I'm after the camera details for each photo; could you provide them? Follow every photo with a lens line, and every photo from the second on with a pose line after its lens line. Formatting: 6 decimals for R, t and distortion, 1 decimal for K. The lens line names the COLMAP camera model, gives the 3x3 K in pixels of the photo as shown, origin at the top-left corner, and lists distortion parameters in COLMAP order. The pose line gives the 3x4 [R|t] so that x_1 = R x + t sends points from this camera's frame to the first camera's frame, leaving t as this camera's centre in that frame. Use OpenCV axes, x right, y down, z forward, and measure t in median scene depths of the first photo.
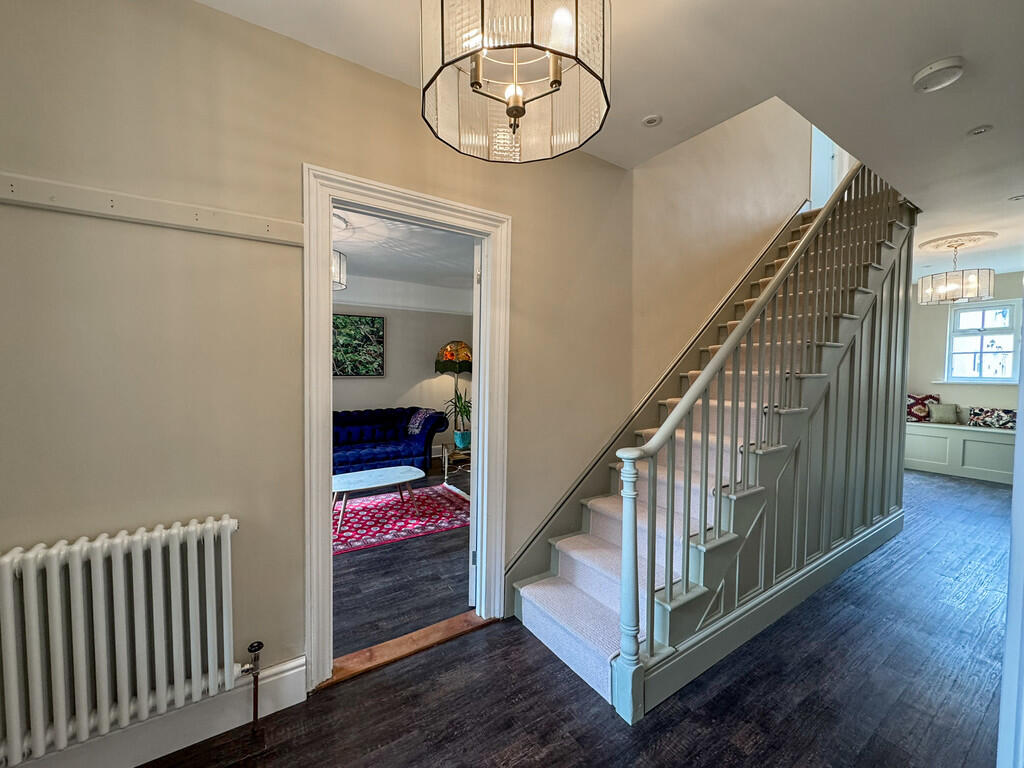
lens RADIAL K [[407.8, 0, 512.0], [0, 407.8, 384.4], [0, 0, 1]] dist [-0.001466, -0.000462]
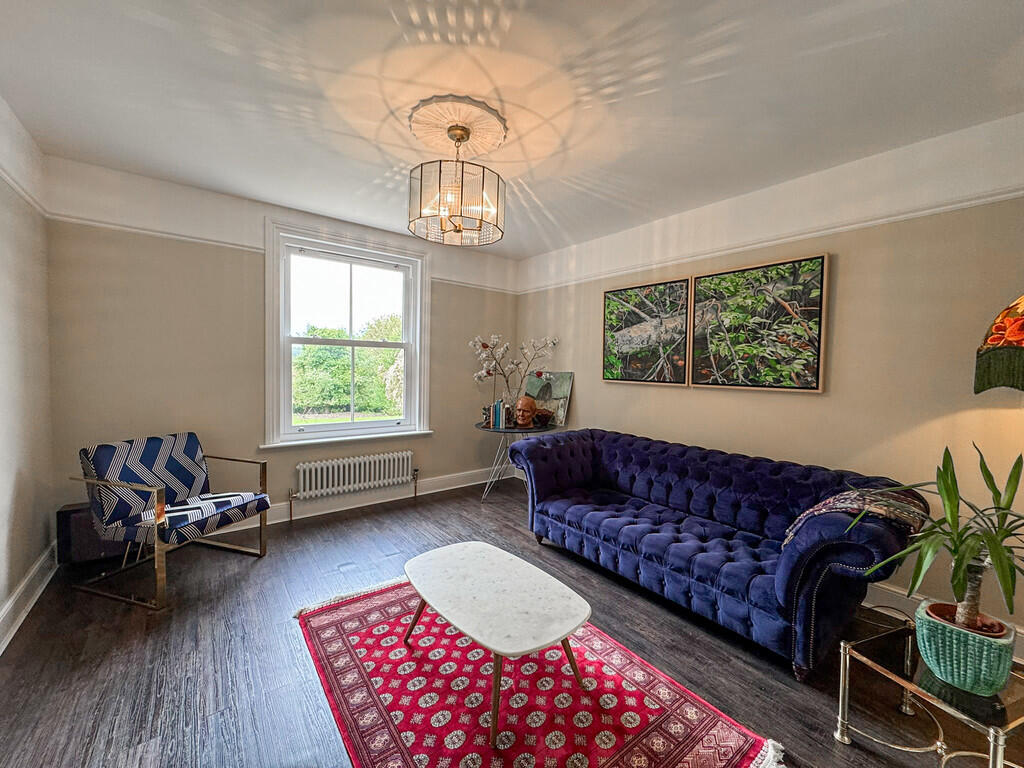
lens RADIAL K [[407.8, 0, 507.0], [0, 407.8, 381.0], [0, 0, 1]] dist [-0.001466, -0.000462]
pose [[0.075593, 0.027854, -0.996750, 0.153114], [-0.062466, 0.997779, 0.023146, -0.032169], [0.995180, 0.060514, 0.077165, 1.010824]]
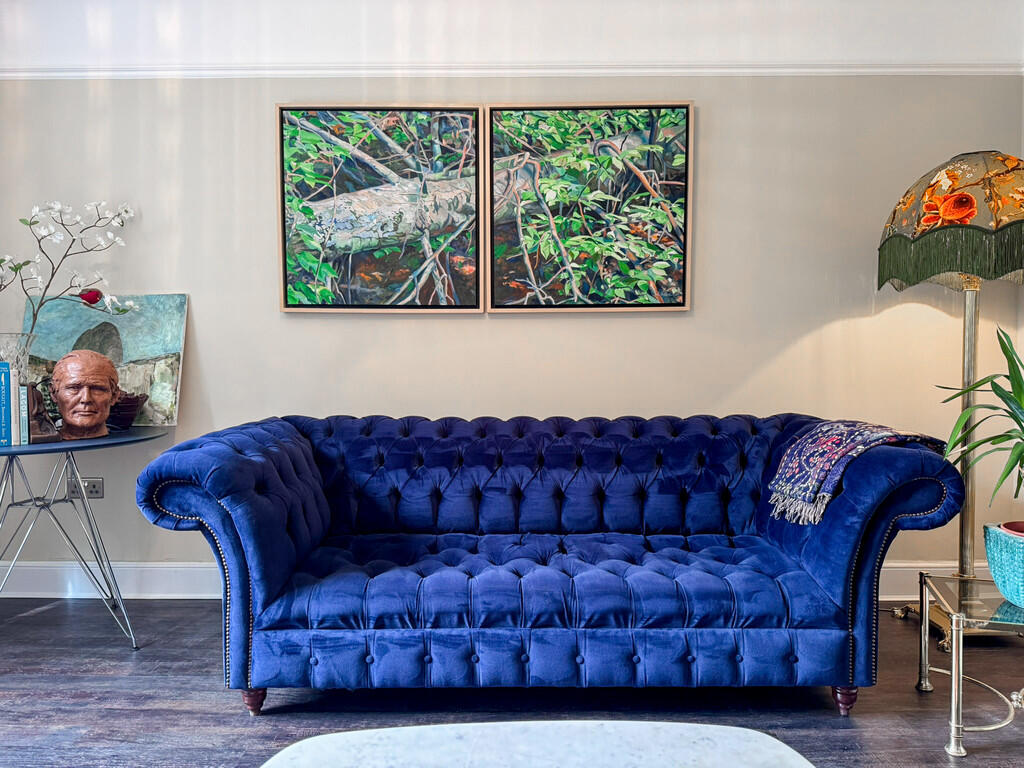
lens RADIAL K [[717.9, 0, 511.2], [0, 717.9, 389.0], [0, 0, 1]] dist [0.049646, -0.055885]
pose [[0.830384, 0.009697, -0.557107, -0.204562], [-0.013276, 0.999909, -0.002384, 0.065954], [0.557034, 0.009376, 0.830437, 0.792984]]
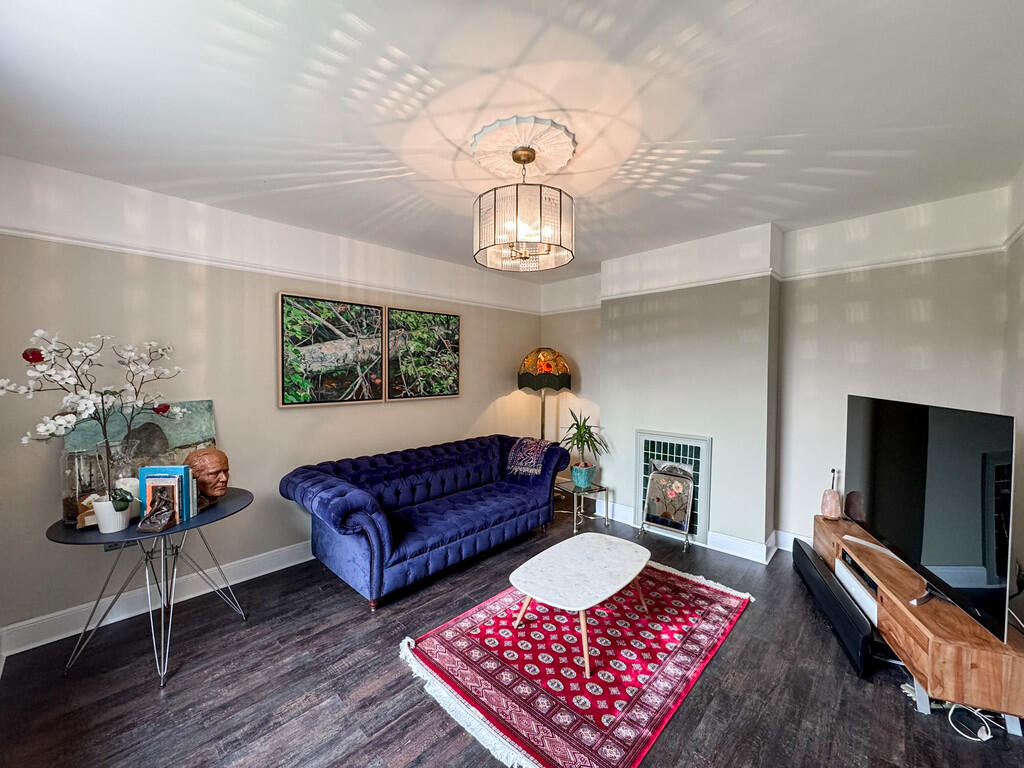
lens RADIAL K [[407.8, 0, 511.2], [0, 407.8, 381.7], [0, 0, 1]] dist [-0.001466, -0.000462]
pose [[0.974127, -0.017714, 0.225307, -0.620618], [0.020032, 0.999767, -0.008009, -0.059234], [-0.225113, 0.012316, 0.974255, 0.412981]]
